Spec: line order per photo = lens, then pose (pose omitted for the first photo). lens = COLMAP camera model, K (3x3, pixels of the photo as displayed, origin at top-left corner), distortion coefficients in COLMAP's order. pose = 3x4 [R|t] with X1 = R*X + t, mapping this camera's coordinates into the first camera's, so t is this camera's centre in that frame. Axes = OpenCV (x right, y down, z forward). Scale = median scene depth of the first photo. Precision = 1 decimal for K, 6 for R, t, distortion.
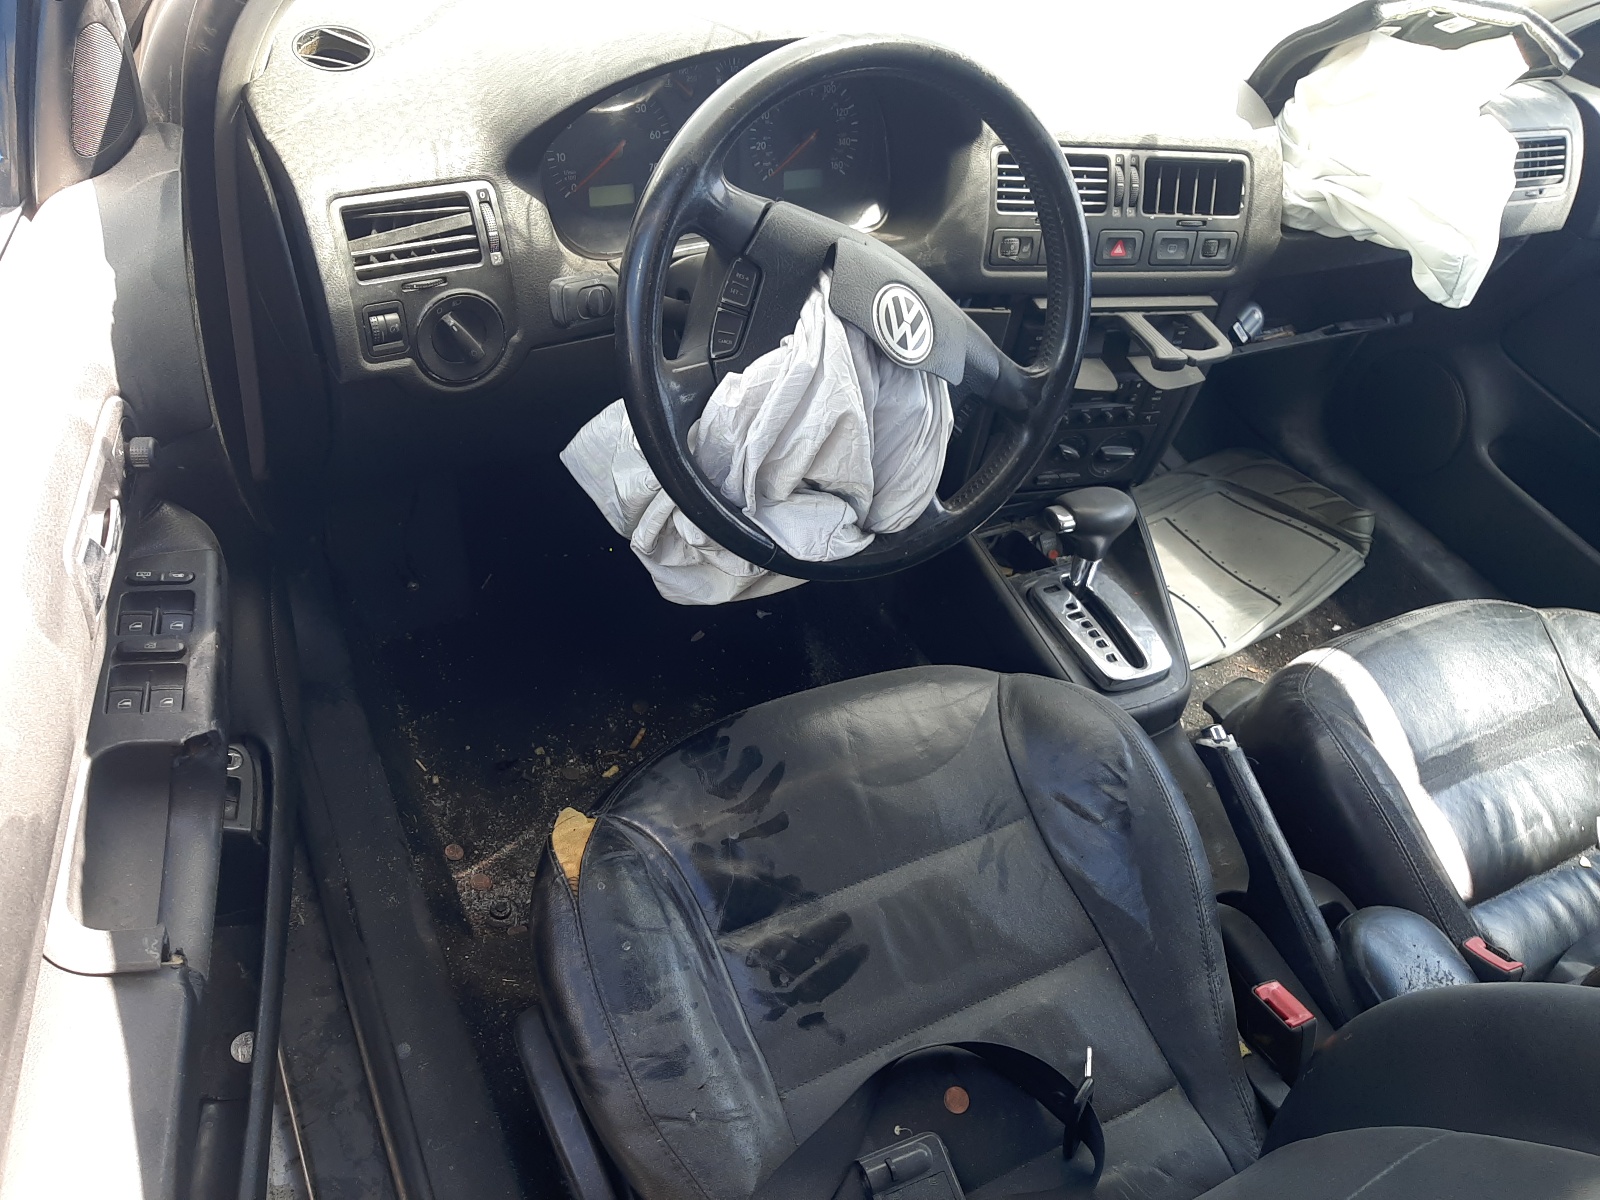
lens RADIAL K [[1295.2, 0, 800.0], [0, 1295.2, 600.0], [0, 0, 1]] dist [0.045009, -0.004934]
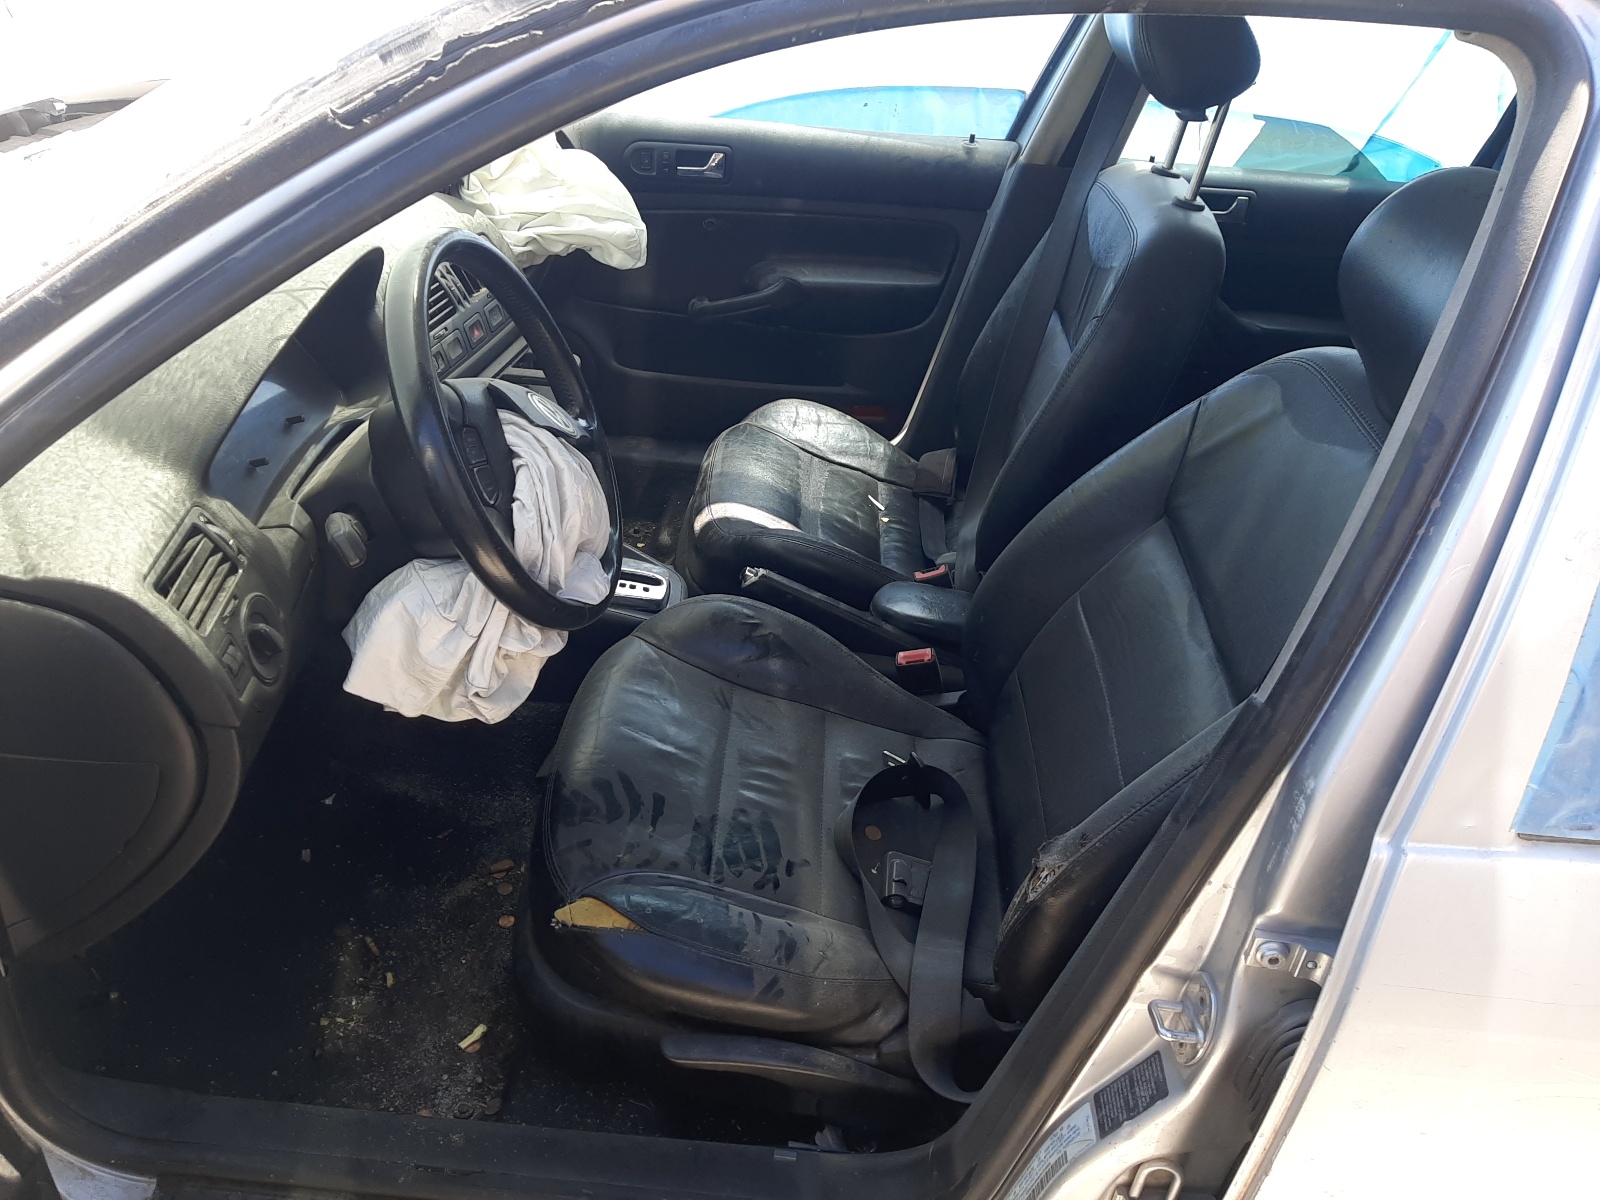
lens RADIAL K [[1295.2, 0, 800.0], [0, 1295.2, 600.0], [0, 0, 1]] dist [0.045009, -0.004934]
pose [[0.474734, -0.579517, 0.662410, -0.679211], [0.608695, 0.759795, 0.228477, -0.183511], [-0.635702, 0.294740, 0.713450, -0.057229]]
